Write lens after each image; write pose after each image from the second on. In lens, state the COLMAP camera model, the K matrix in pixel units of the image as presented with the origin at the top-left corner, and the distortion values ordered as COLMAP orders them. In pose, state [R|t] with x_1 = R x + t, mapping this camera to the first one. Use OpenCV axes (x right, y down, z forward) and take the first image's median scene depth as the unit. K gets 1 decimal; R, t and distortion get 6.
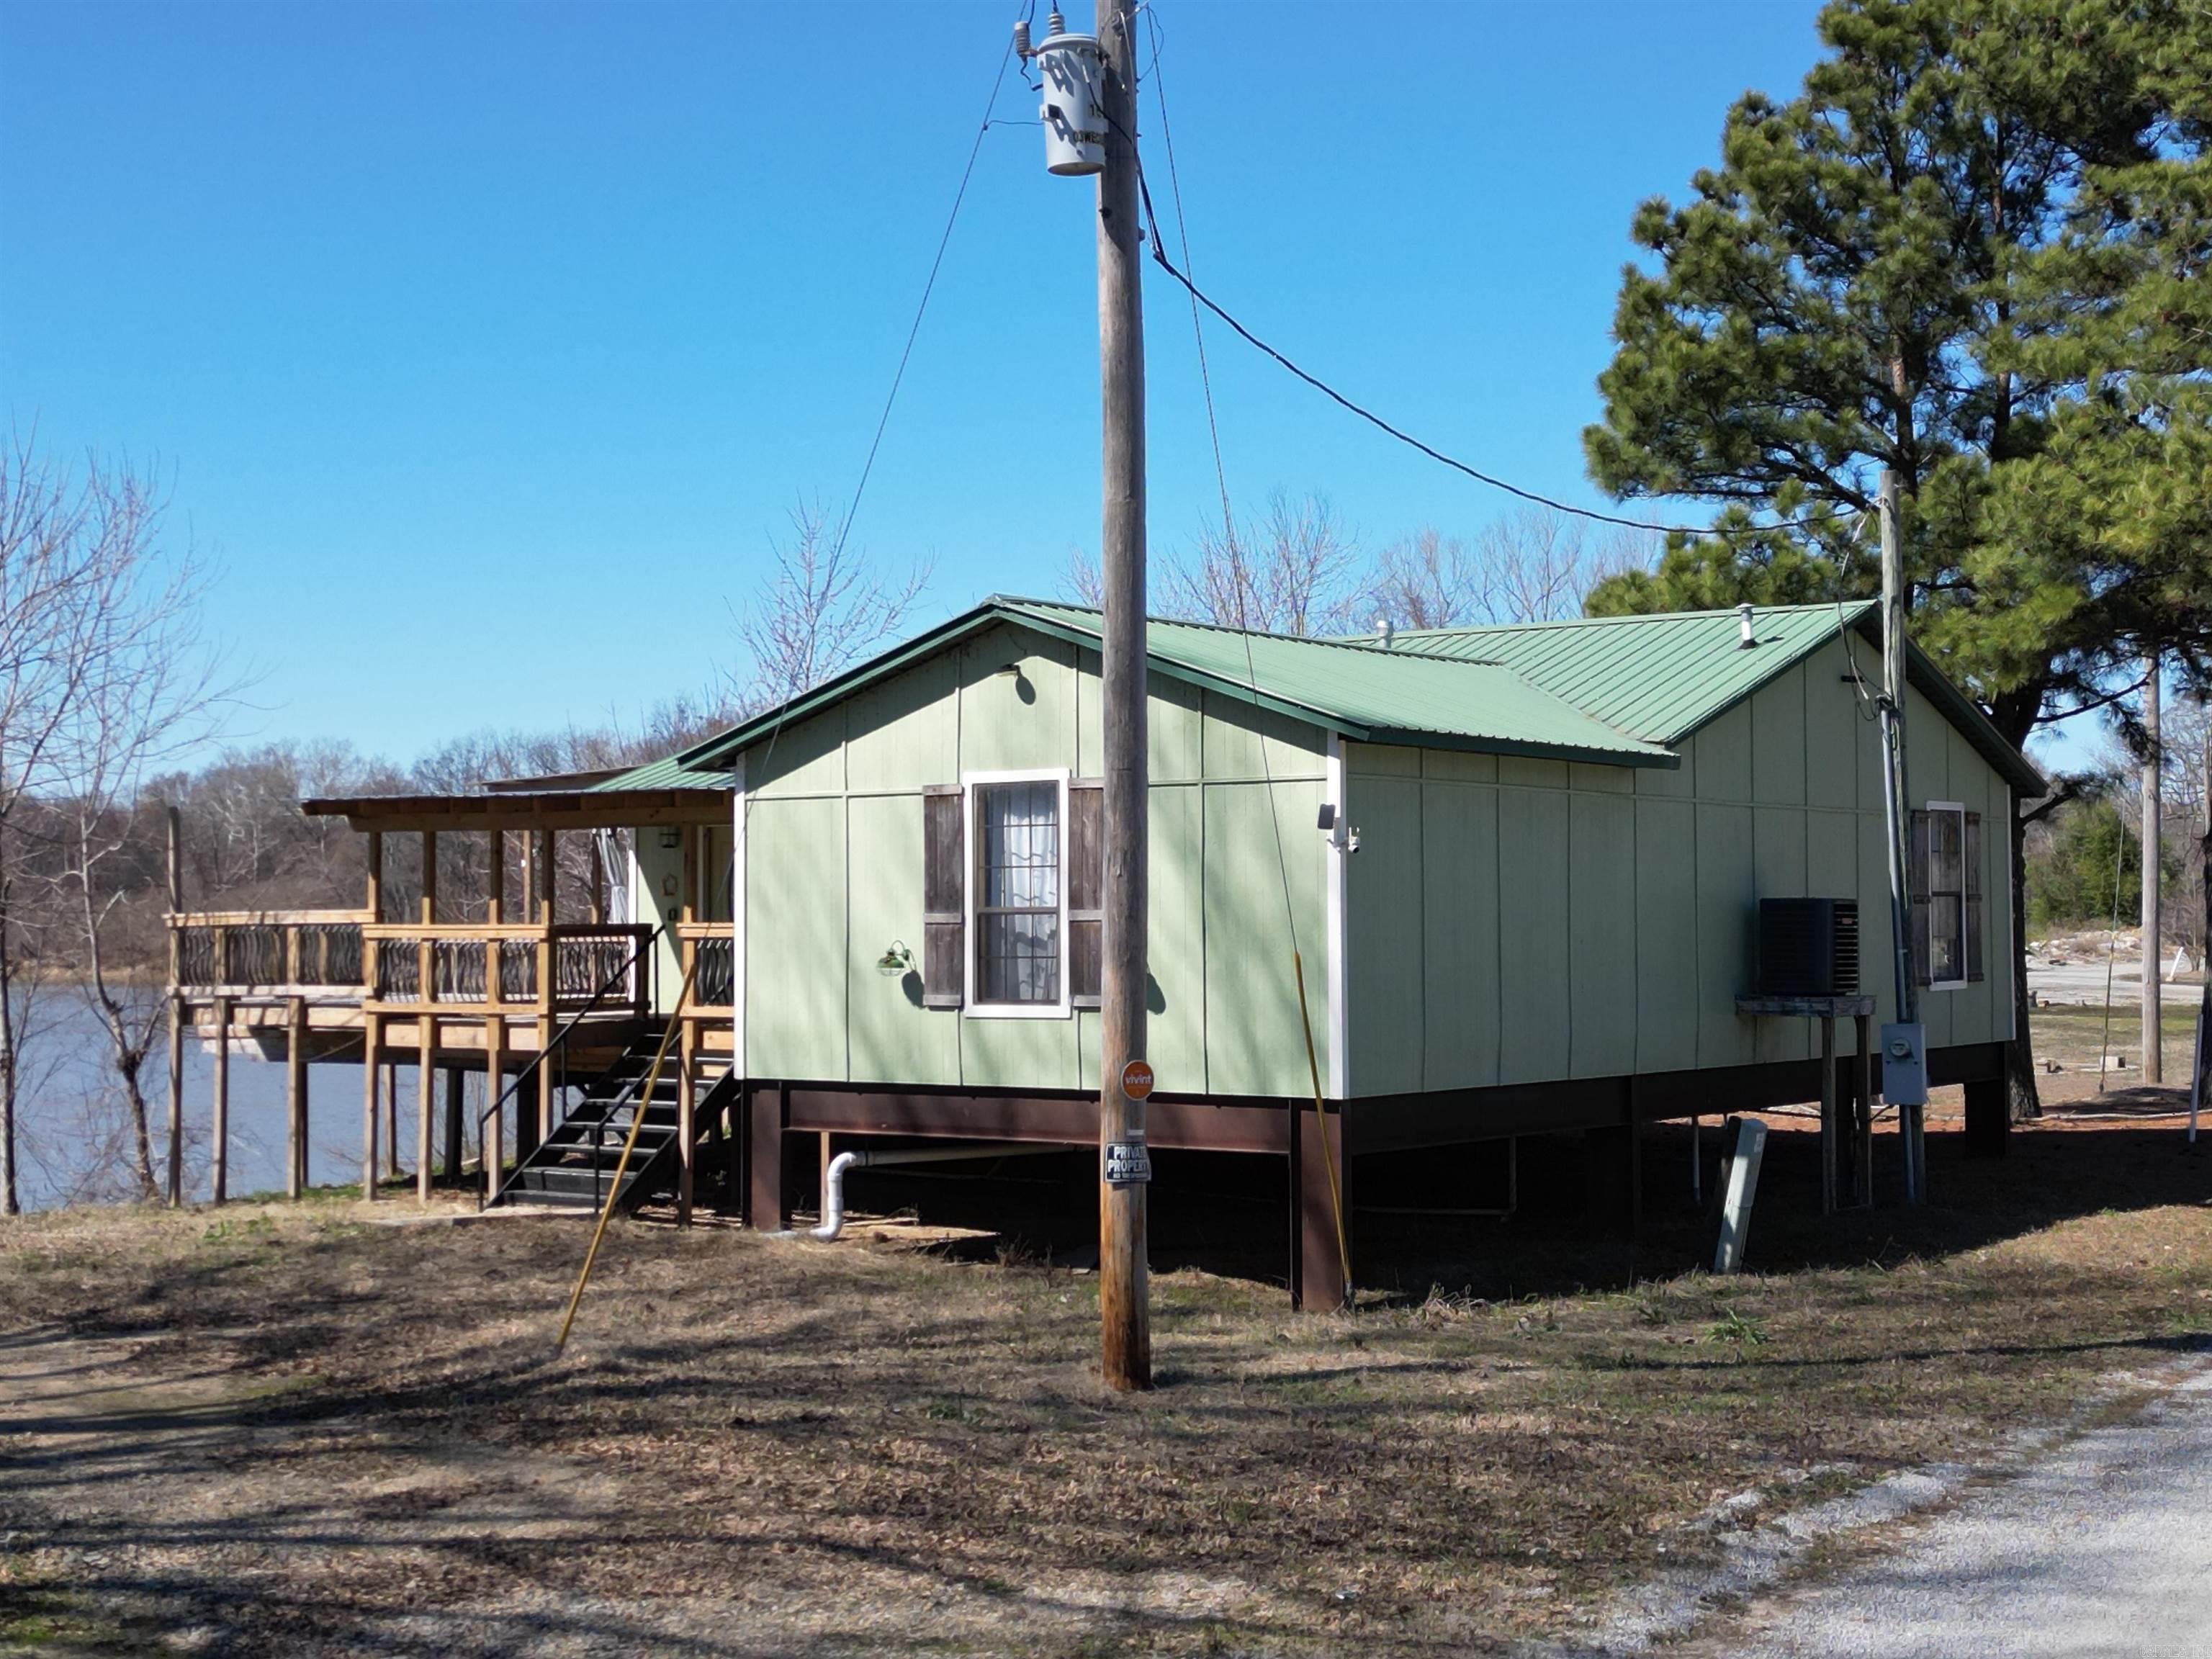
lens RADIAL K [[2999.9, 0, 1106.0], [0, 2999.9, 829.5], [0, 0, 1]] dist [0.246145, -0.754373]
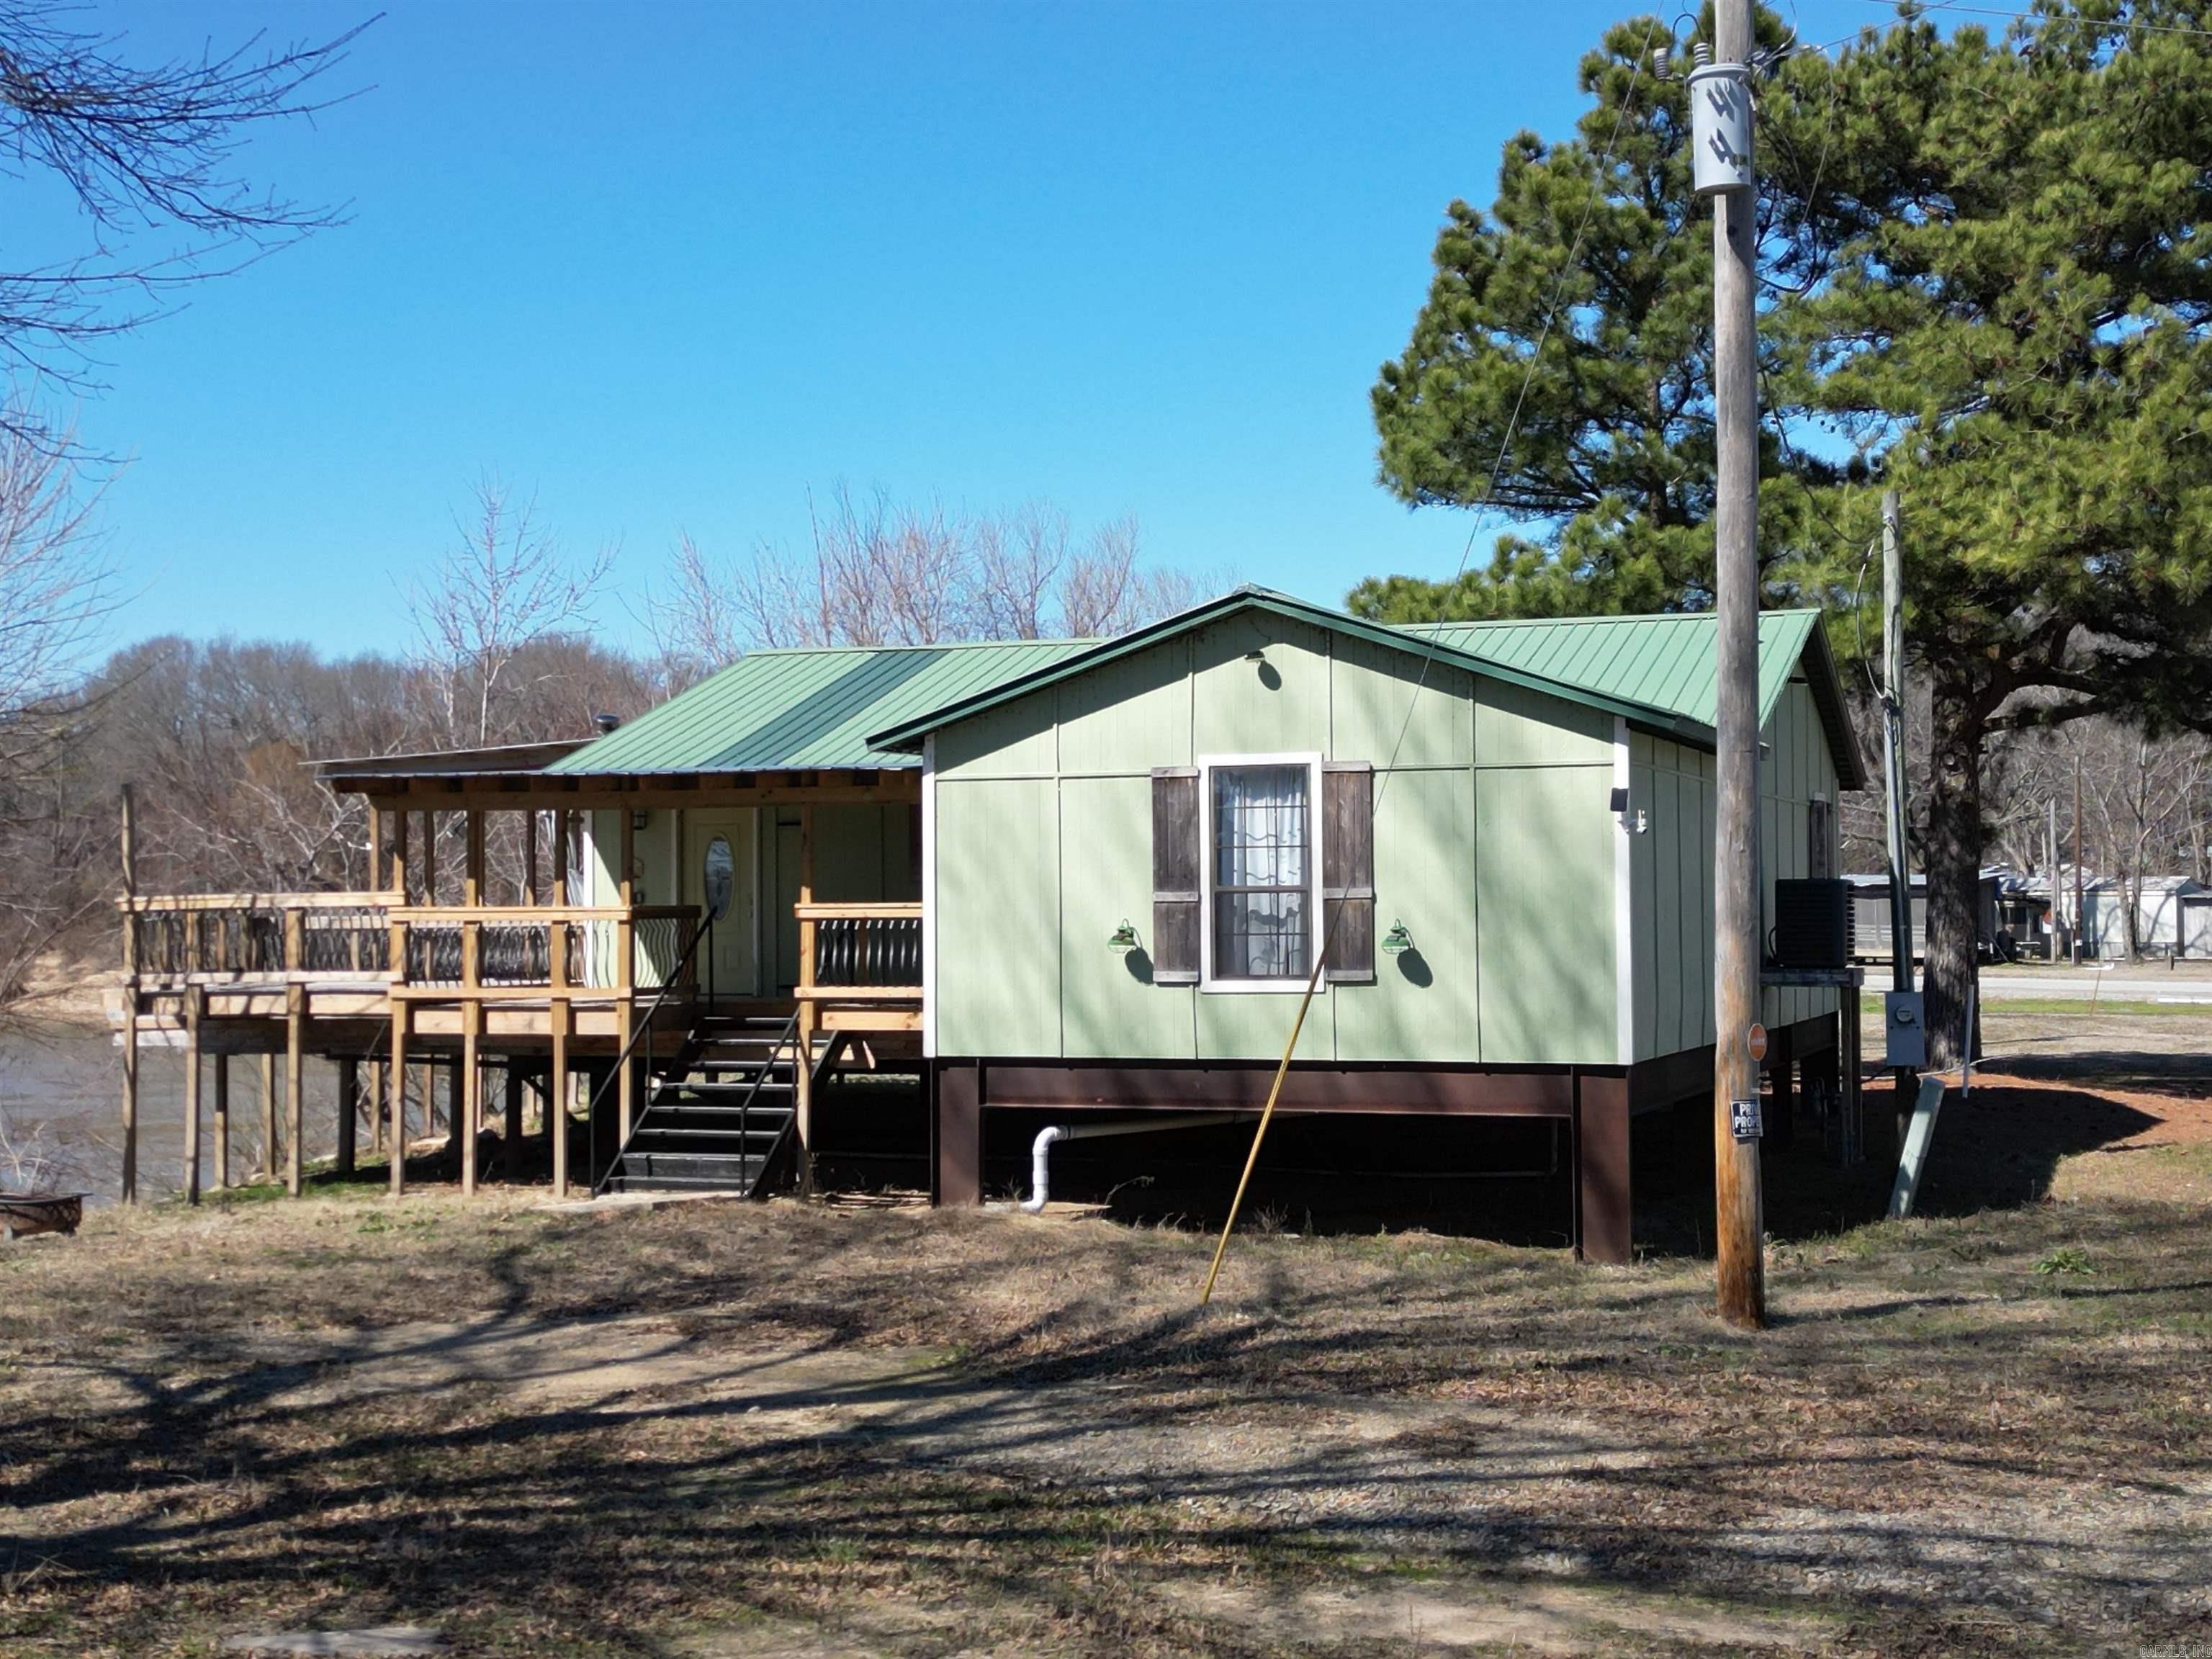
lens RADIAL K [[3006.3, 0, 1106.0], [0, 3006.3, 829.5], [0, 0, 1]] dist [0.258029, -1.015037]
pose [[0.961712, 0.004706, 0.274022, -0.349537], [-0.005172, 0.999986, 0.000978, 0.005485], [-0.274014, -0.002358, 0.961723, 0.016524]]
